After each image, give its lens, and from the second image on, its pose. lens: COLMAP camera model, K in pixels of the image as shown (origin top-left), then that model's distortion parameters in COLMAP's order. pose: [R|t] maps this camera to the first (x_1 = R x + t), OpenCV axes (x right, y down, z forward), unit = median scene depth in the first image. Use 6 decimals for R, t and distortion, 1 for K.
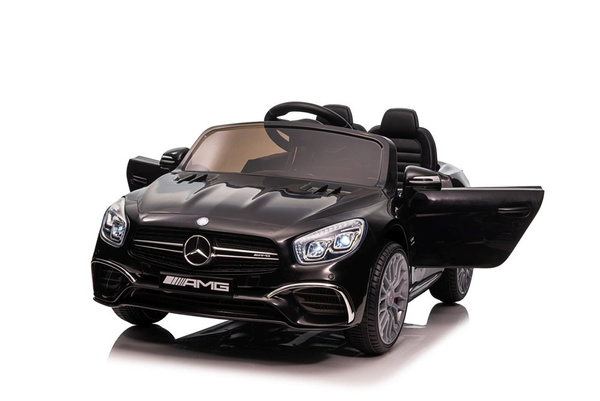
lens RADIAL K [[1248.2, 0, 301.7], [0, 1248.2, 200.6], [0, 0, 1]] dist [-0.042364, 0.000000]
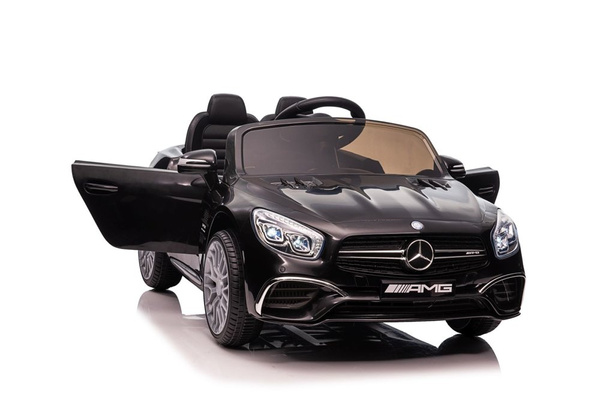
lens RADIAL K [[1293.4, 0, 301.0], [0, 1293.4, 199.5], [0, 0, 1]] dist [-0.005641, 0.000000]
pose [[0.762872, -0.080205, 0.641556, -0.812116], [0.058205, 0.996766, 0.055400, -0.066781], [-0.643925, -0.004921, 0.765073, 0.272723]]
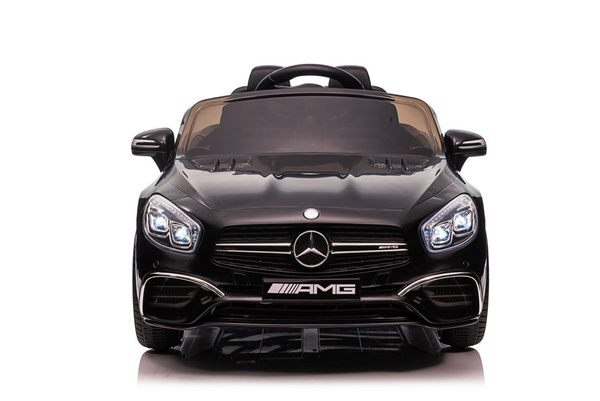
lens RADIAL K [[1370.6, 0, 296.9], [0, 1370.6, 201.1], [0, 0, 1]] dist [0.000114, 0.000000]
pose [[0.935873, -0.089858, 0.340687, -0.400144], [0.080222, 0.995879, 0.042299, -0.031307], [-0.343084, -0.012256, 0.939225, 0.146263]]
